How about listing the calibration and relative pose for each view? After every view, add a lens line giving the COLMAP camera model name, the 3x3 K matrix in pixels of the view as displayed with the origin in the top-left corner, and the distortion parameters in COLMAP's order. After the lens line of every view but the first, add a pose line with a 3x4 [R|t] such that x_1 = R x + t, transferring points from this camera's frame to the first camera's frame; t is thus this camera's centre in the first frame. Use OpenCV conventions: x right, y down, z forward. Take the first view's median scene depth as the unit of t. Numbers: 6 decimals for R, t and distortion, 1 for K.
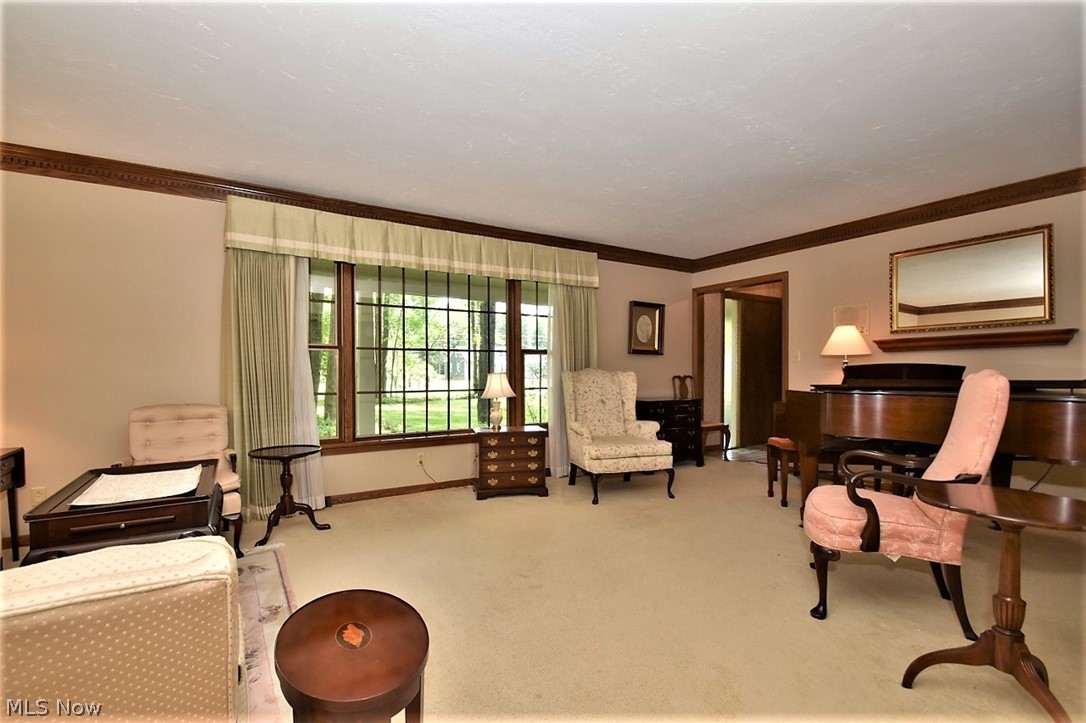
lens RADIAL K [[471.6, 0, 525.6], [0, 471.6, 377.0], [0, 0, 1]] dist [0.001386, -0.010825]
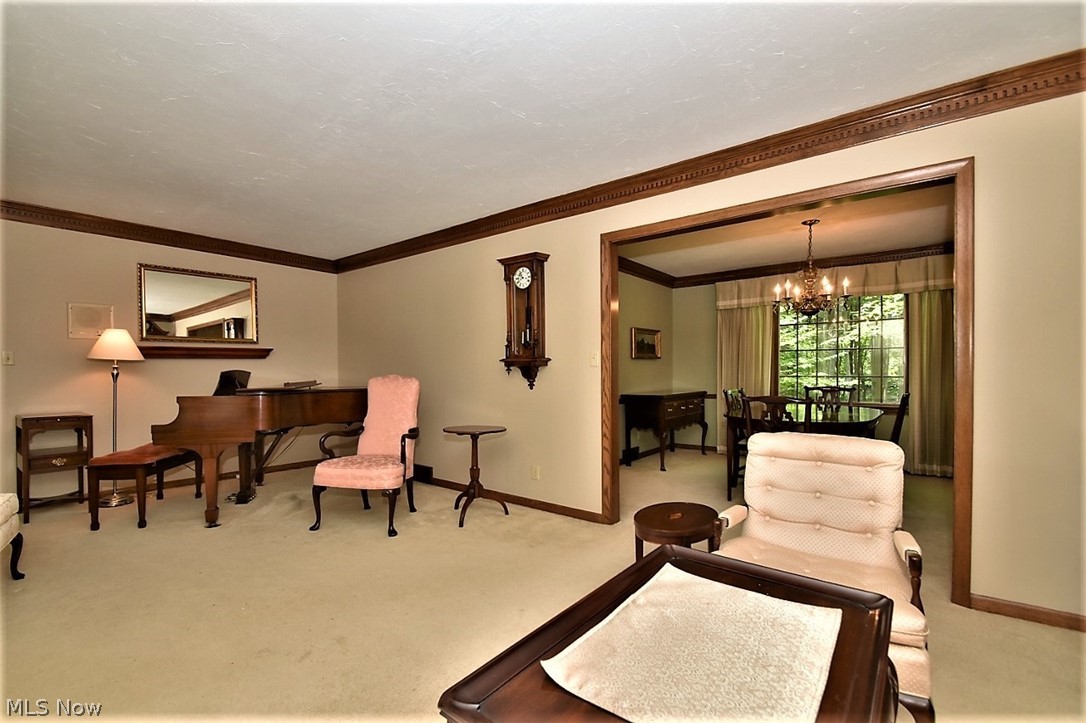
lens RADIAL K [[471.6, 0, 525.6], [0, 471.6, 377.0], [0, 0, 1]] dist [0.001386, -0.010825]
pose [[-0.329823, -0.008134, 0.944008, -0.511374], [0.015262, 0.999786, 0.013947, -0.013632], [-0.943919, 0.019007, -0.329628, 0.570690]]
